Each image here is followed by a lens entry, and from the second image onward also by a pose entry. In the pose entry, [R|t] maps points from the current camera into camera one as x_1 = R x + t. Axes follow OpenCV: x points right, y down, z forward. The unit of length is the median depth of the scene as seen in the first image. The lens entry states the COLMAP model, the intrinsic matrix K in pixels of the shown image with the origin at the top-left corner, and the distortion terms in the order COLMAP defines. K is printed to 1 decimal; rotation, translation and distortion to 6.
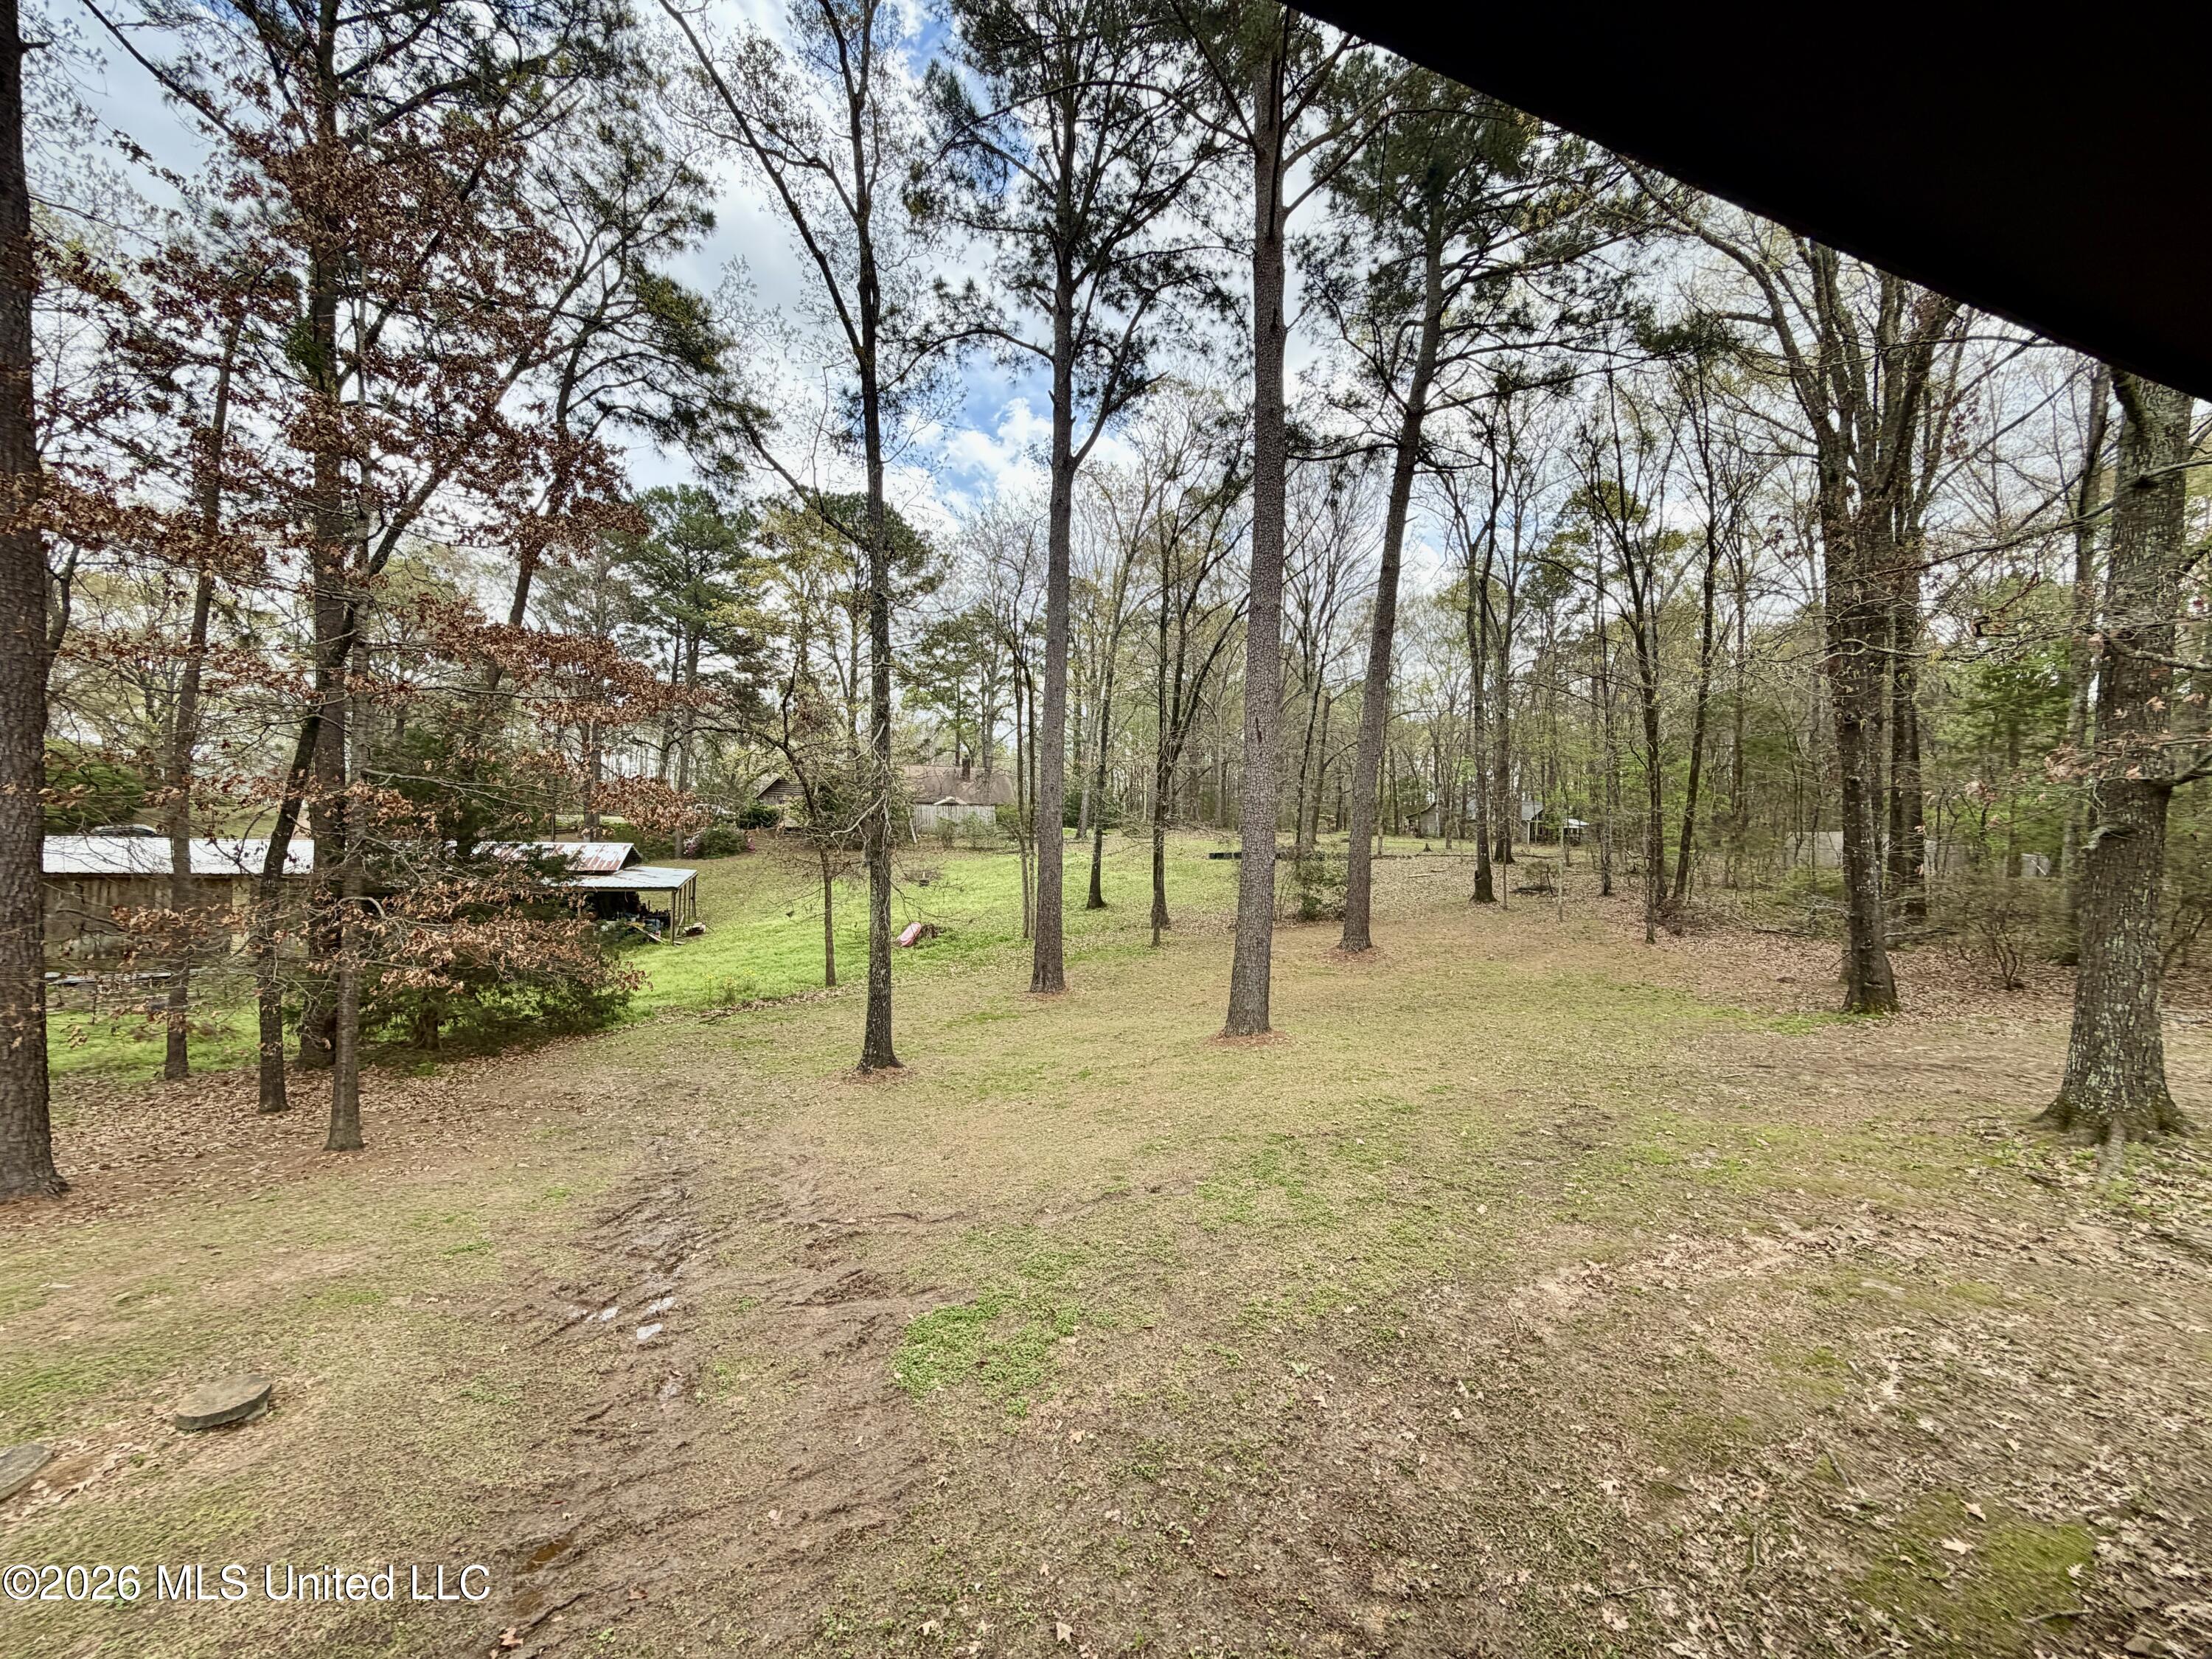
lens RADIAL K [[908.0, 0, 1093.9], [0, 908.0, 832.0], [0, 0, 1]] dist [-0.002609, 0.000413]
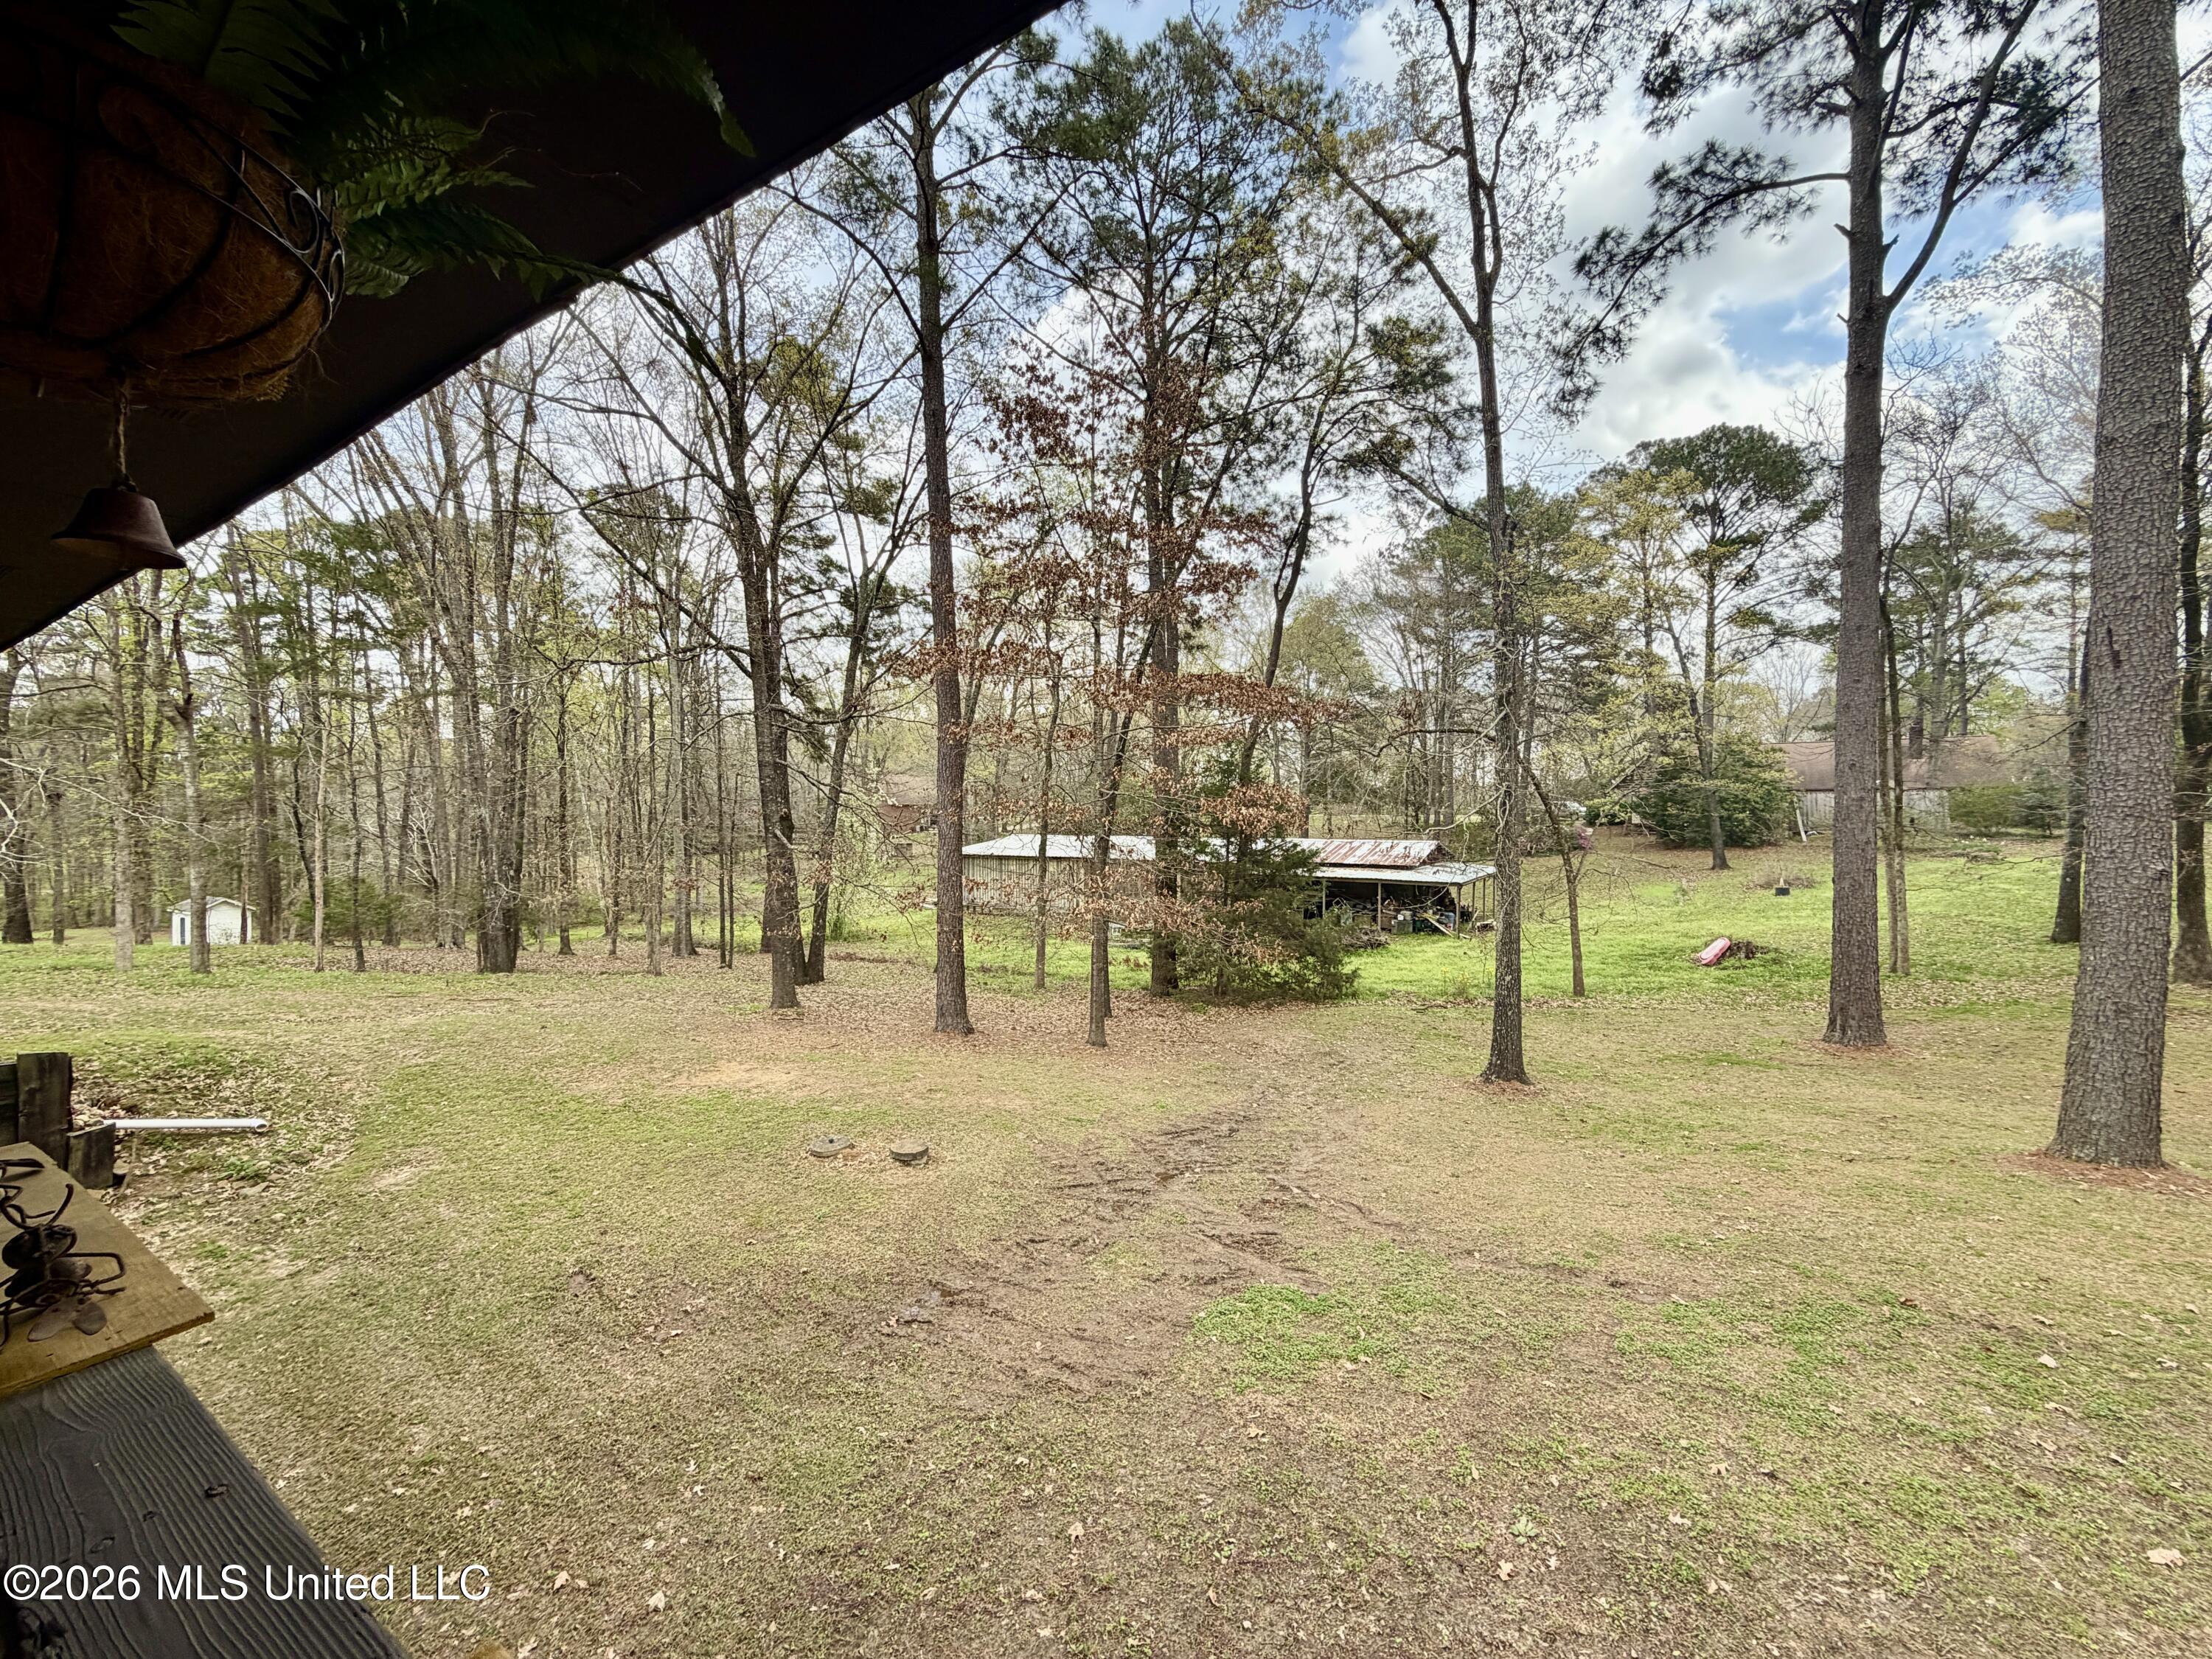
lens RADIAL K [[908.0, 0, 1093.9], [0, 908.0, 832.0], [0, 0, 1]] dist [-0.002609, 0.000413]
pose [[0.557717, -0.004375, -0.830020, 0.374441], [0.006009, 0.999981, -0.001233, 0.003292], [0.830010, -0.004300, 0.557732, 0.156995]]
